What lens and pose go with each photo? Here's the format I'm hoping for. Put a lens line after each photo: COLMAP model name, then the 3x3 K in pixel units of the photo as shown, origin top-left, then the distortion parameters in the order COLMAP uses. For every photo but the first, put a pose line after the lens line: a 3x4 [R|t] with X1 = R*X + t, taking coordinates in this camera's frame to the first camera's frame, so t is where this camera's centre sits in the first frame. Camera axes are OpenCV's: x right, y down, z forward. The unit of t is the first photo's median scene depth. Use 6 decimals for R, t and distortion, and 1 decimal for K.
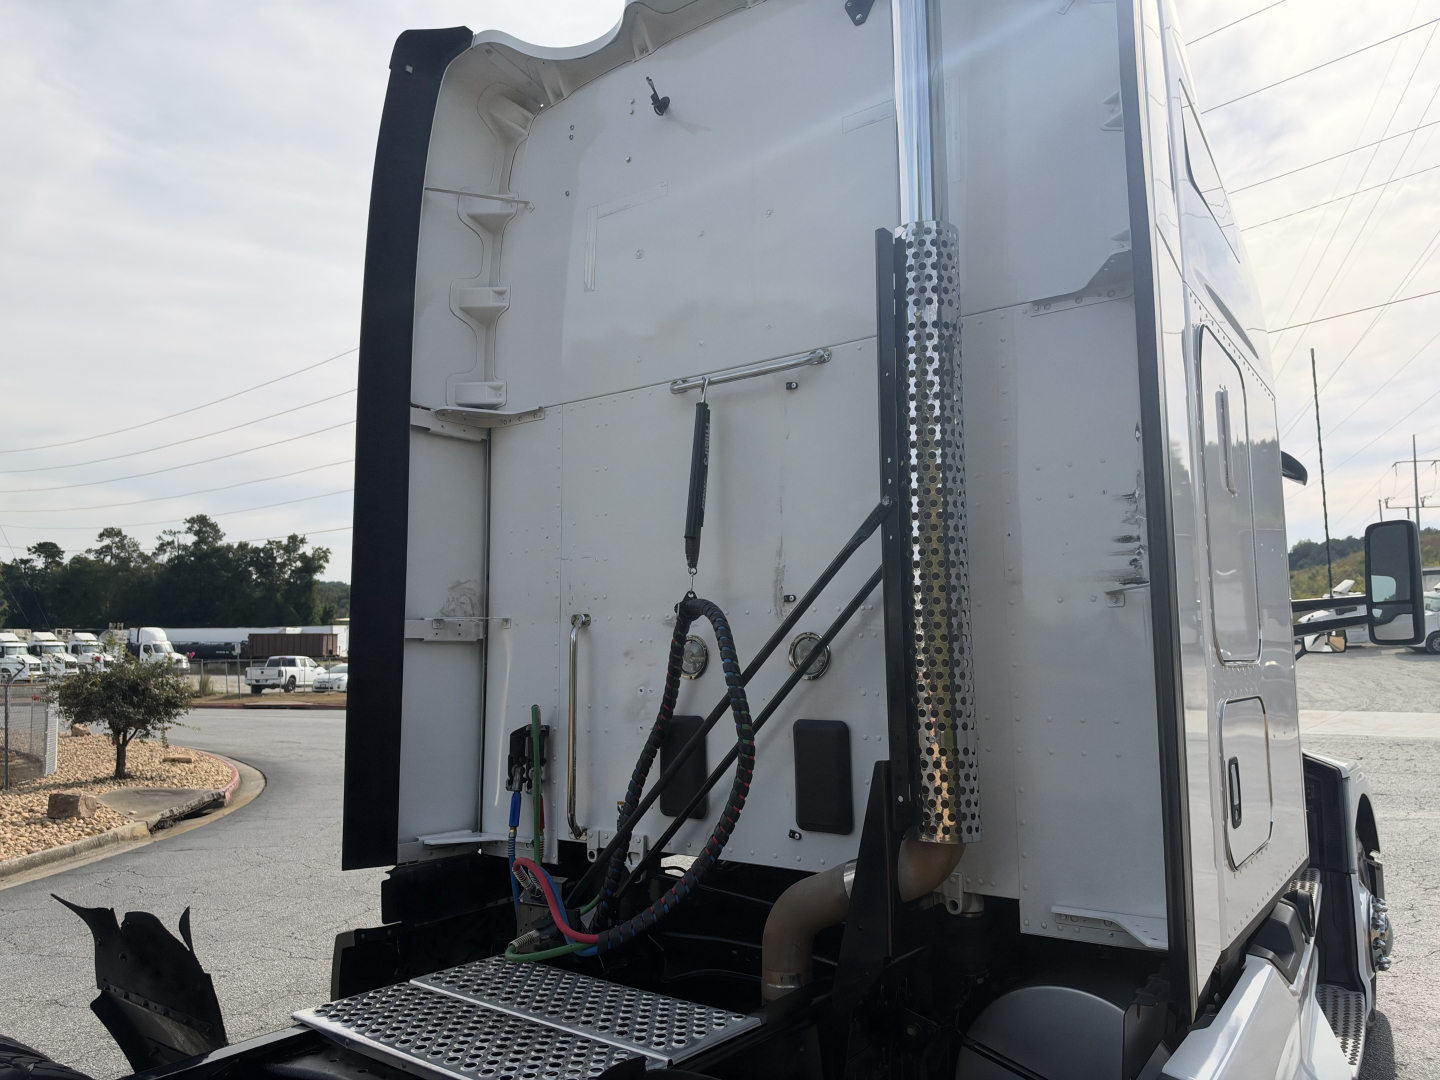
lens RADIAL K [[1018.0, 0, 720.0], [0, 1018.0, 540.0], [0, 0, 1]] dist [0.038297, -0.085194]
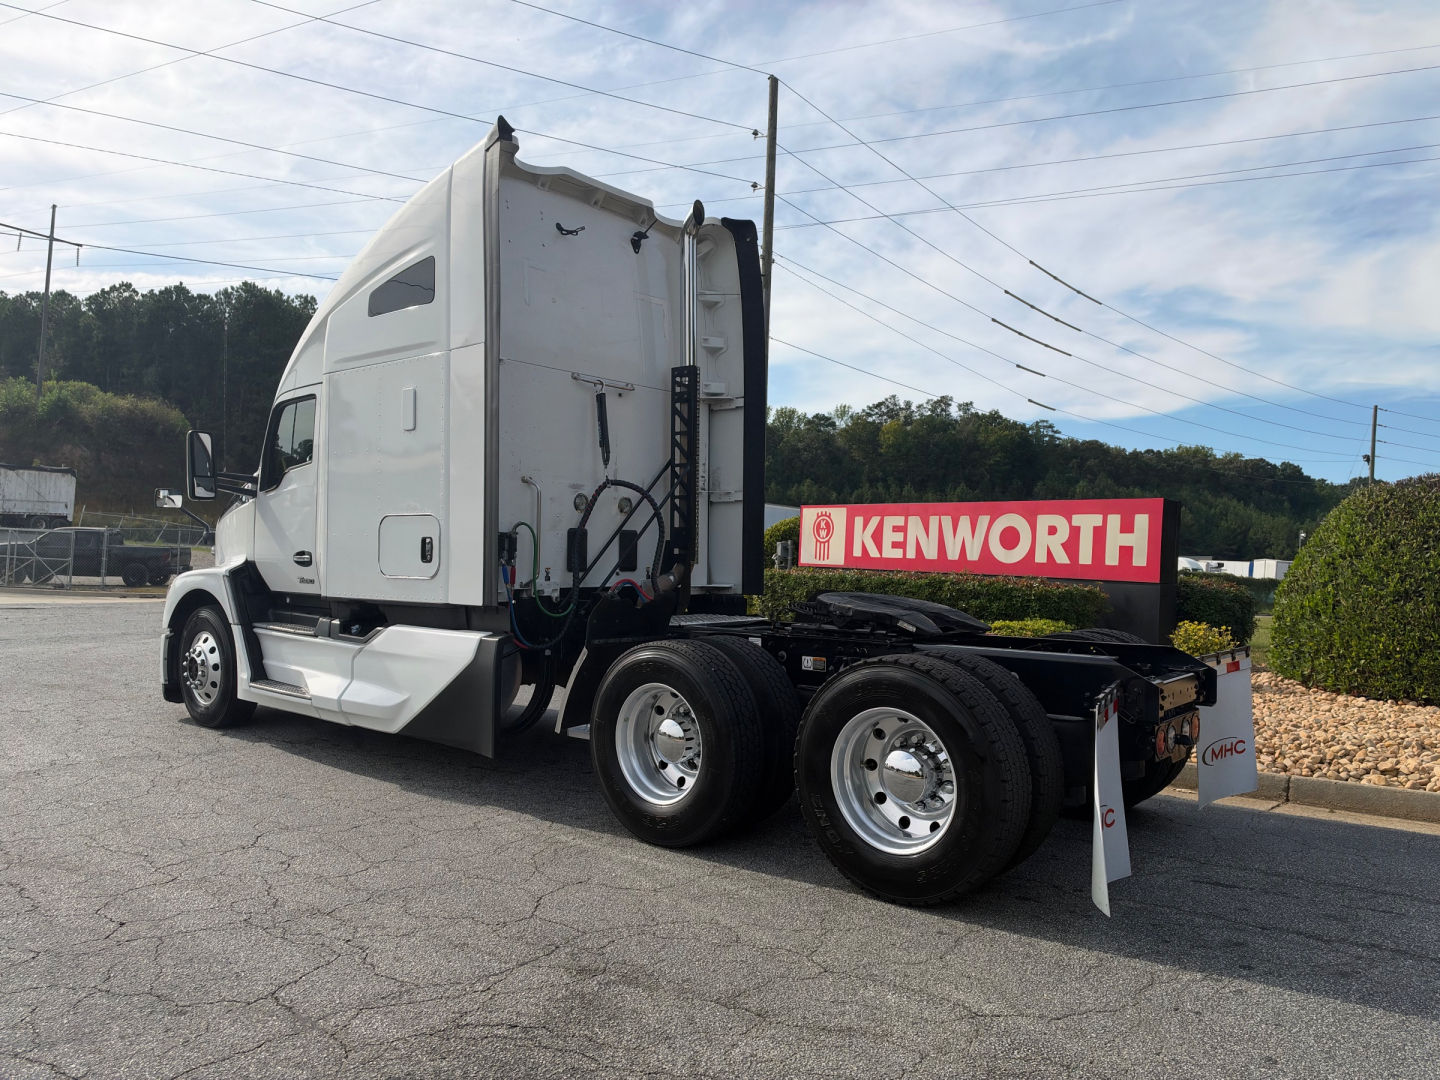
lens RADIAL K [[1050.5, 0, 720.0], [0, 1050.5, 540.0], [0, 0, 1]] dist [-0.021364, -0.000090]
pose [[0.062838, 0.028752, 0.997609, -0.157919], [-0.136634, 0.990421, -0.019938, 0.013714], [-0.988627, -0.135055, 0.066165, 0.036071]]
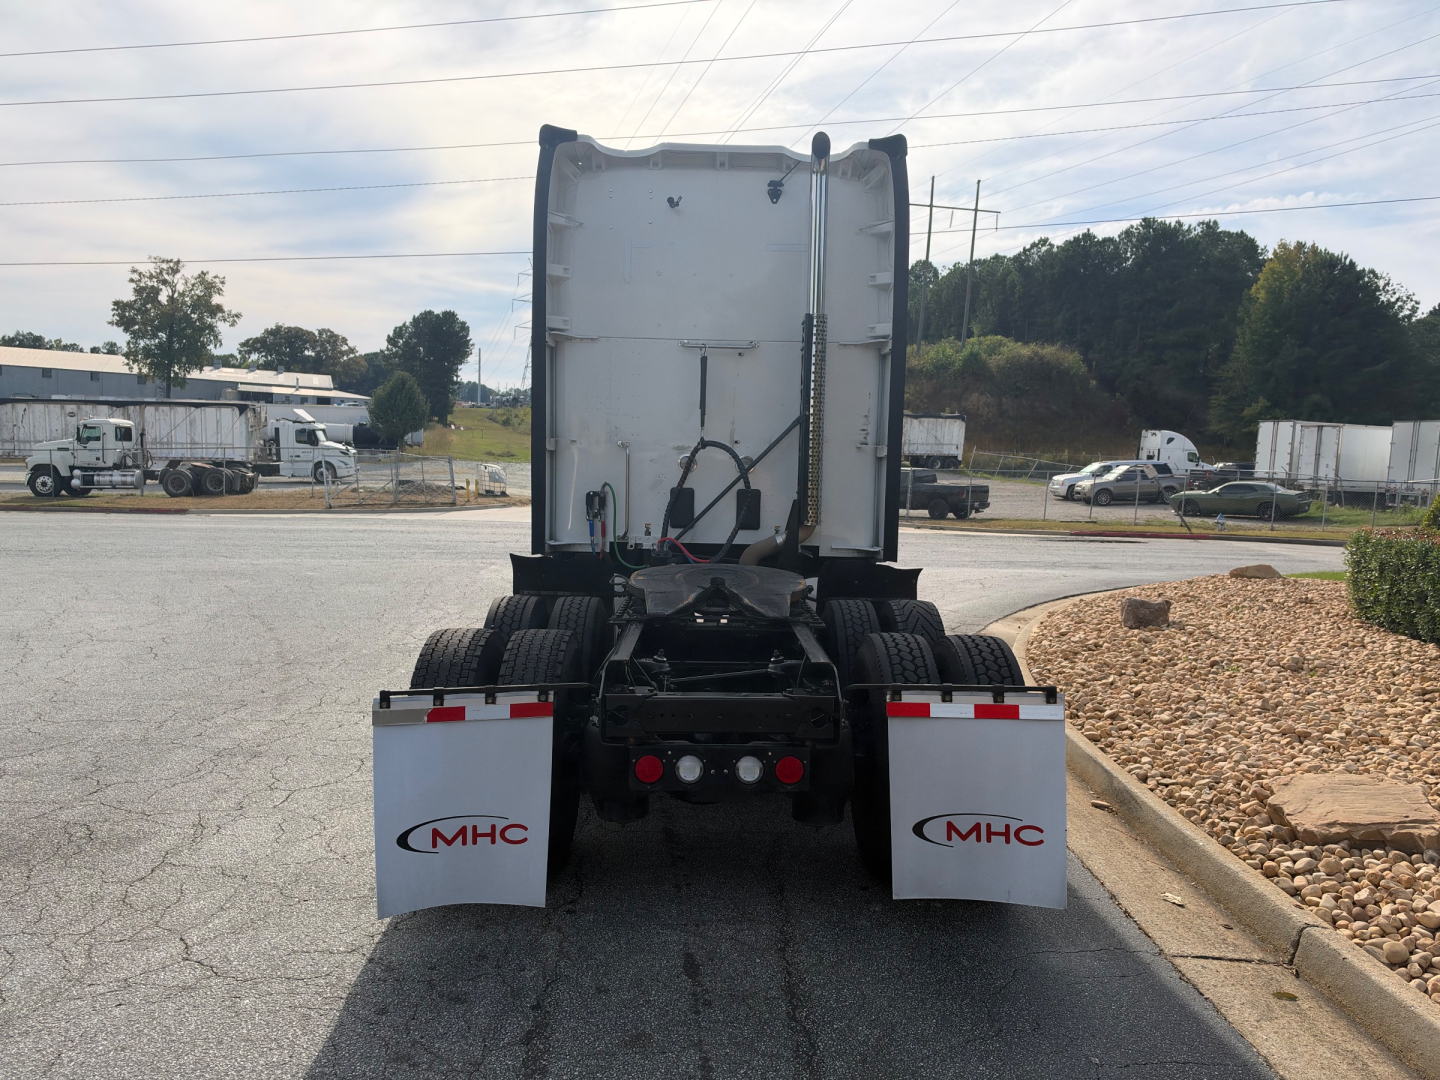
lens RADIAL K [[1030.1, 0, 717.0], [0, 1030.1, 563.6], [0, 0, 1]] dist [0.019780, -0.035680]
pose [[0.801943, -0.024775, 0.596887, -0.097080], [-0.100868, 0.979179, 0.176163, -0.005874], [-0.588823, -0.201479, 0.782747, -0.067036]]
